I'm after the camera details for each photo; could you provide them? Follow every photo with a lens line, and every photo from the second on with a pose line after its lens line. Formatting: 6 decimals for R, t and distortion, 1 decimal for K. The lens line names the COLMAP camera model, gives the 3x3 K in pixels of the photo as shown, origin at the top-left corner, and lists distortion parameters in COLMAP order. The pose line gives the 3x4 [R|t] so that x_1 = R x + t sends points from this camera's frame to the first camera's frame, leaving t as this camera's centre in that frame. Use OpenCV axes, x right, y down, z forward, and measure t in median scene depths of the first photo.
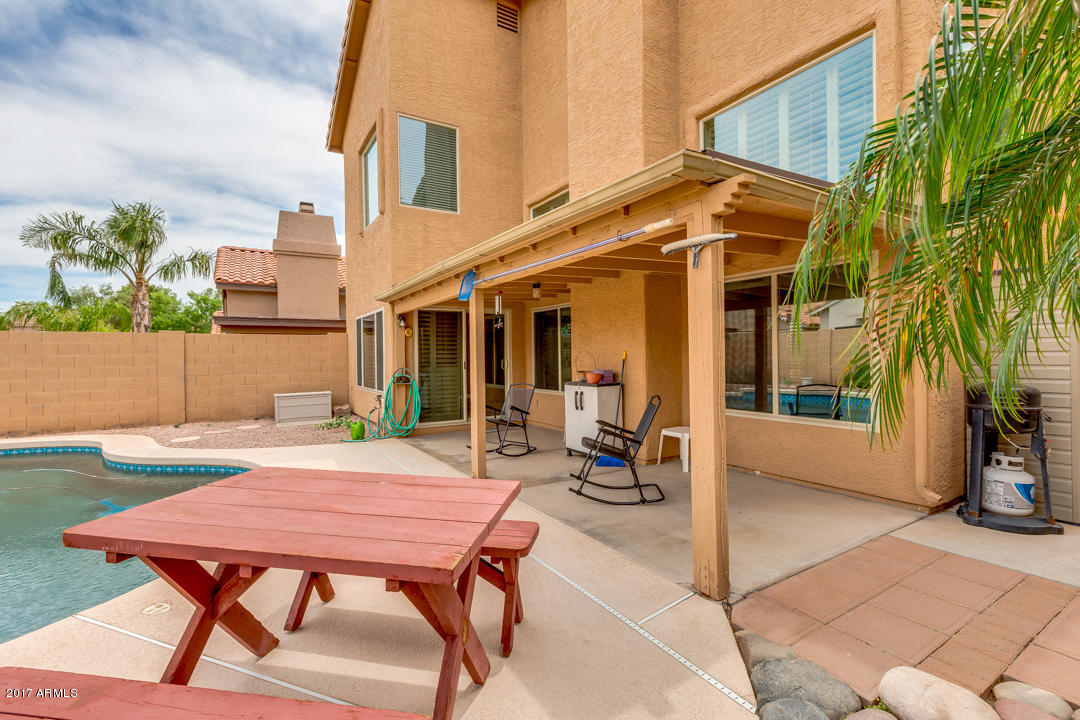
lens RADIAL K [[483.7, 0, 541.6], [0, 483.7, 359.5], [0, 0, 1]] dist [-0.003186, -0.000604]
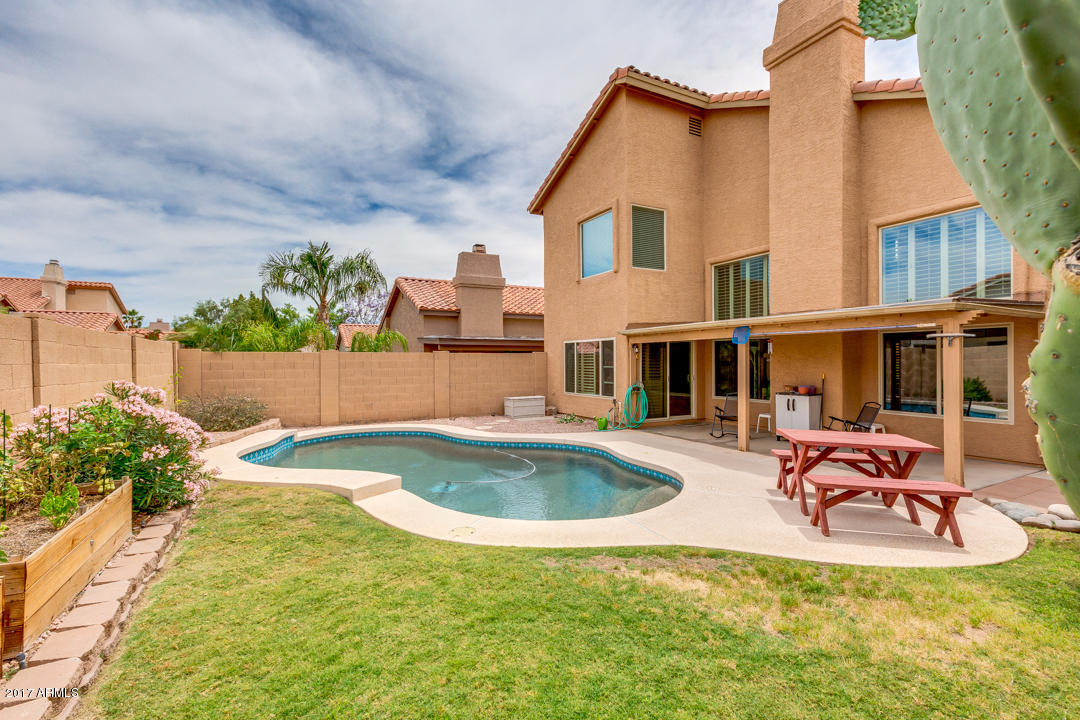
lens RADIAL K [[483.7, 0, 535.1], [0, 483.7, 361.0], [0, 0, 1]] dist [-0.003186, -0.000604]
pose [[0.997120, 0.007150, -0.075503, -0.432108], [-0.007729, 0.999943, -0.007370, -0.025711], [0.075446, 0.007932, 0.997118, -0.419625]]
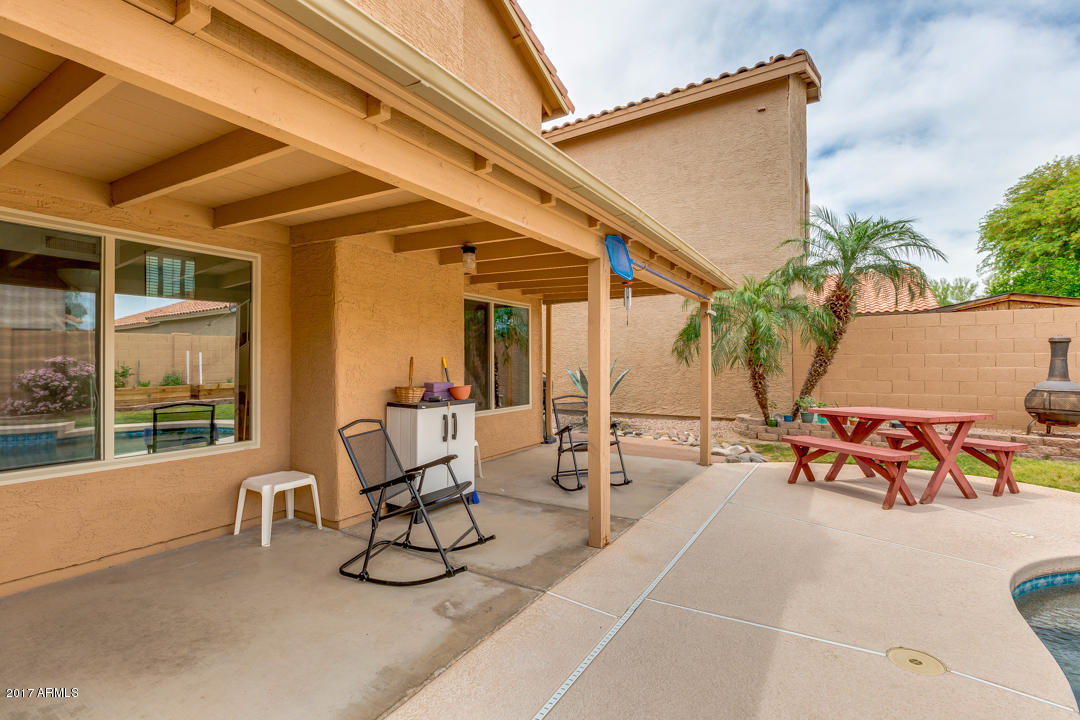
lens RADIAL K [[483.7, 0, 536.4], [0, 483.7, 362.4], [0, 0, 1]] dist [-0.003186, -0.000604]
pose [[-0.436536, 0.017254, 0.899521, -0.417817], [0.017888, 0.999785, -0.010497, 0.001442], [-0.899509, 0.011509, -0.436751, 0.825060]]
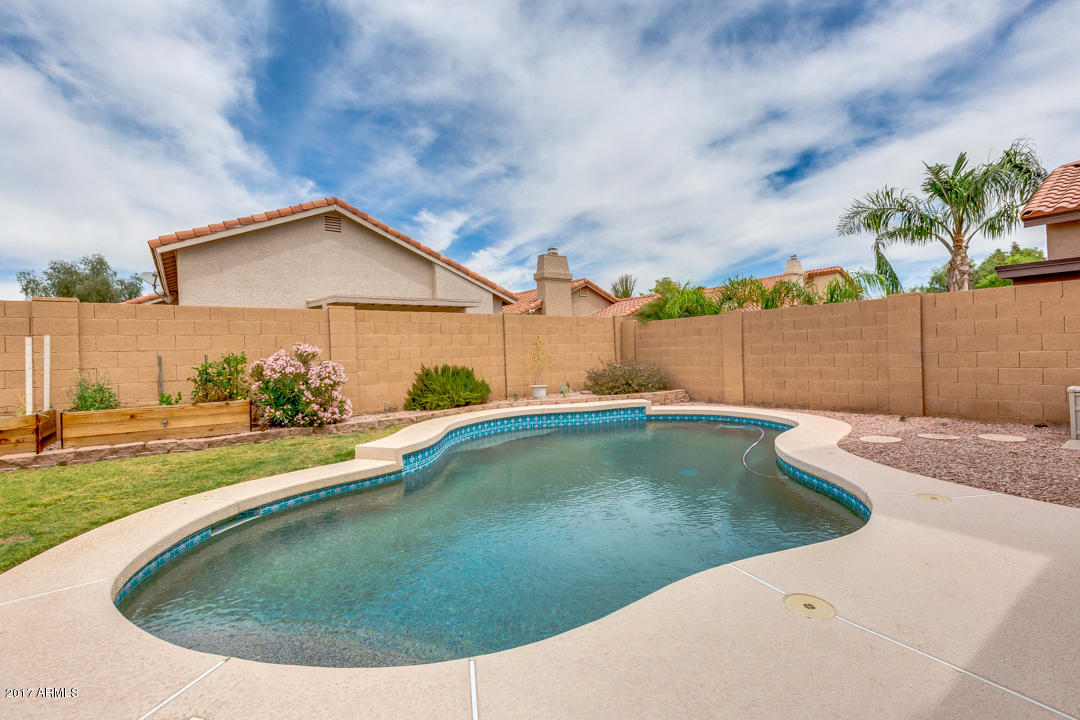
lens RADIAL K [[480.5, 0, 538.7], [0, 480.5, 356.2], [0, 0, 1]] dist [0.001575, 0.001008]
pose [[0.072677, 0.013600, -0.997263, -0.051638], [0.025707, 0.999549, 0.015505, 0.014444], [0.997024, -0.026763, 0.072295, 0.402770]]
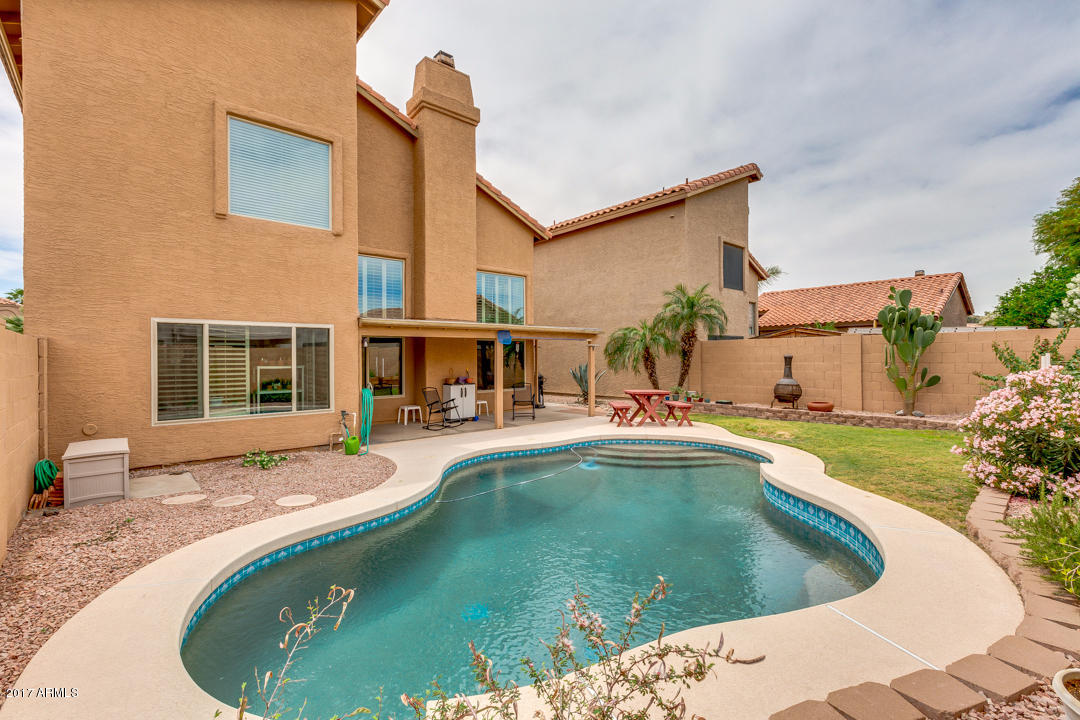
lens RADIAL K [[483.7, 0, 523.3], [0, 483.7, 352.3], [0, 0, 1]] dist [-0.003186, -0.000604]
pose [[-0.152082, 0.029797, 0.987919, -1.341089], [0.017335, 0.999472, -0.027477, -0.014442], [-0.988216, 0.012947, -0.152518, 0.734144]]
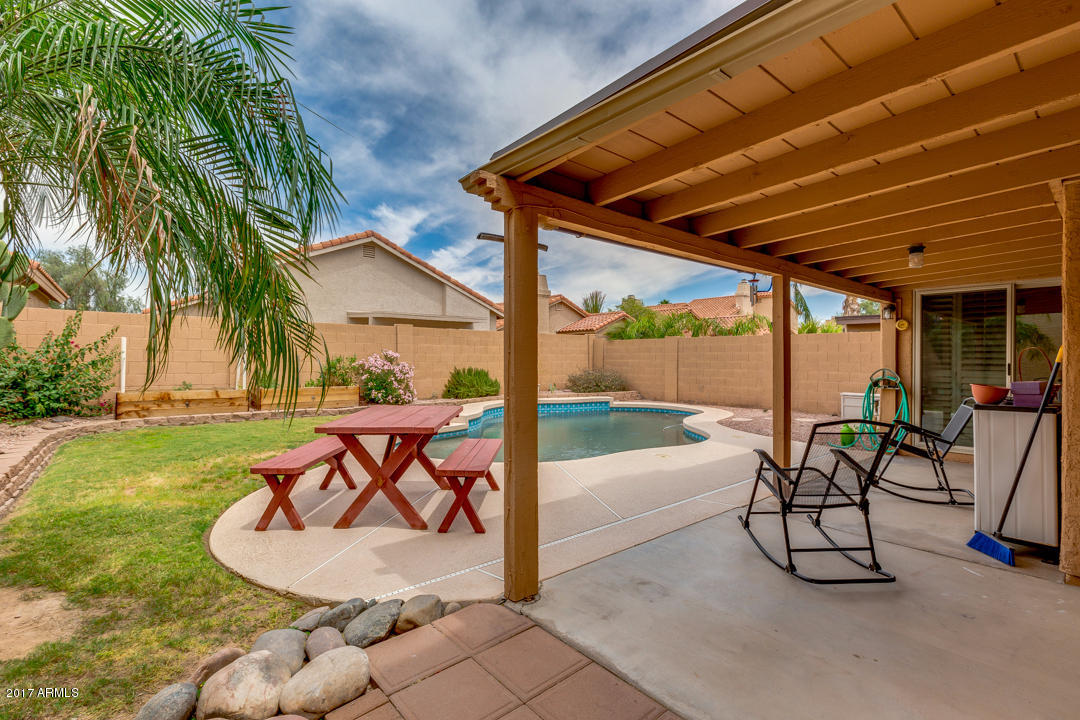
lens RADIAL K [[483.7, 0, 537.6], [0, 483.7, 361.4], [0, 0, 1]] dist [-0.003186, -0.000604]
pose [[0.141056, 0.018788, -0.989823, 0.396087], [-0.012226, 0.999777, 0.017235, -0.002036], [0.989926, 0.009670, 0.141255, 0.266710]]
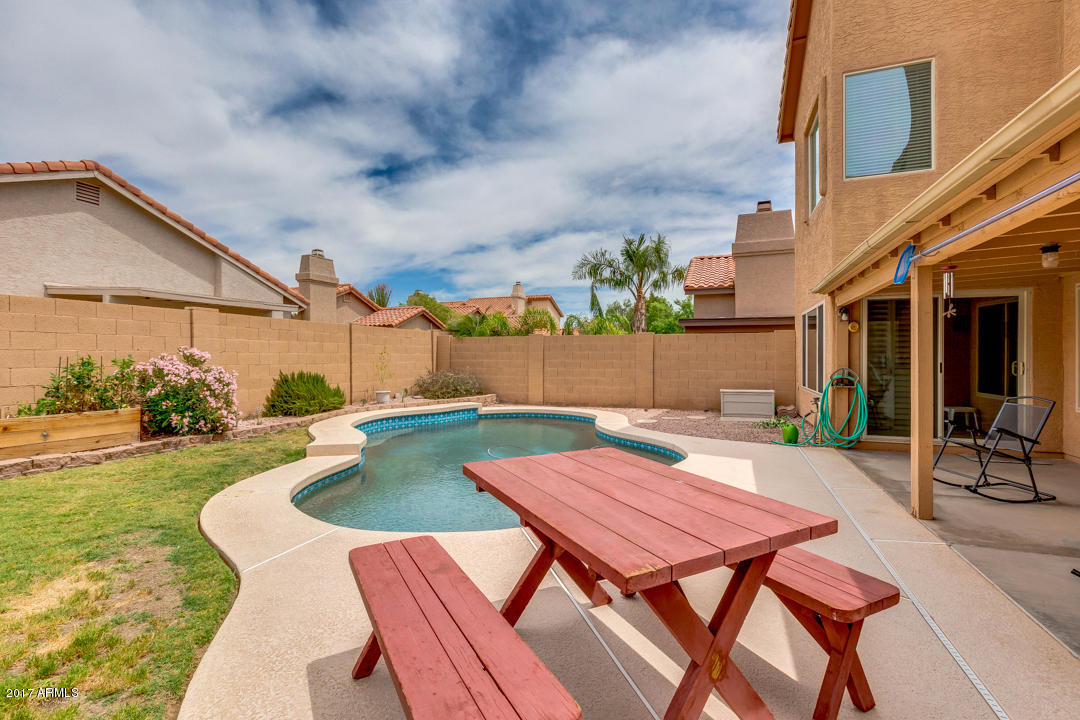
lens RADIAL K [[483.7, 0, 538.6], [0, 483.7, 360.9], [0, 0, 1]] dist [-0.003186, -0.000604]
pose [[0.603376, 0.018551, -0.797241, 0.064167], [-0.012659, 0.999826, 0.013685, -0.000880], [0.797357, 0.001835, 0.603506, 0.038429]]
